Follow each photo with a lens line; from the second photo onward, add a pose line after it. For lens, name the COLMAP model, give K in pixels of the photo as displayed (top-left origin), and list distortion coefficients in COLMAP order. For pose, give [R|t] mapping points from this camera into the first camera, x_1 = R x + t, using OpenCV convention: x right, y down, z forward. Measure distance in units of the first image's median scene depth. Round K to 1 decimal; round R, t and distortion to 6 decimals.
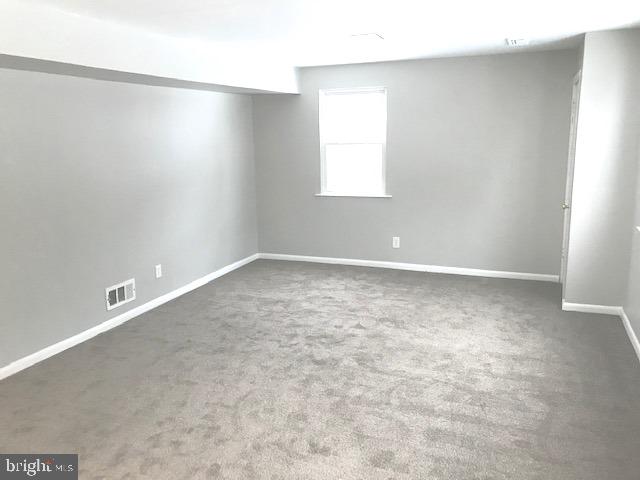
lens RADIAL K [[527.5, 0, 319.0], [0, 527.5, 231.1], [0, 0, 1]] dist [0.030655, -0.011661]
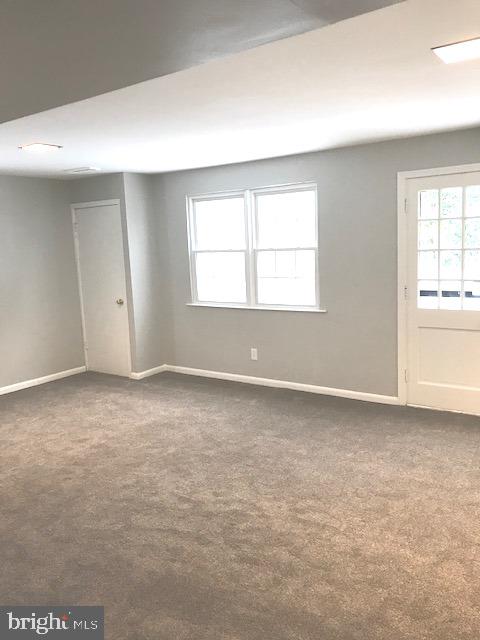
lens RADIAL K [[527.5, 0, 240.0], [0, 527.5, 320.0], [0, 0, 1]] dist [0.030655, -0.011661]
pose [[0.232237, -0.138217, 0.962789, -0.760410], [0.219021, 0.971862, 0.086689, -0.054574], [-0.947679, 0.190738, 0.255974, 0.430429]]
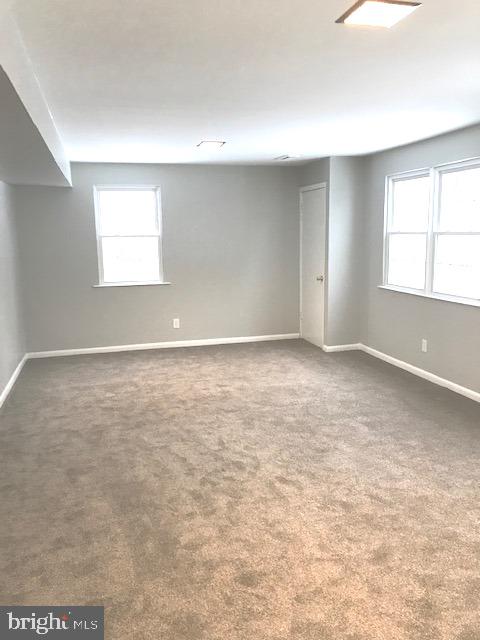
lens RADIAL K [[523.5, 0, 240.0], [0, 523.5, 320.0], [0, 0, 1]] dist [0.038253, -0.008105]
pose [[0.799613, -0.097371, 0.592569, -0.569165], [0.116356, 0.993188, 0.006189, 0.031959], [-0.589135, 0.064000, 0.805496, 0.020185]]
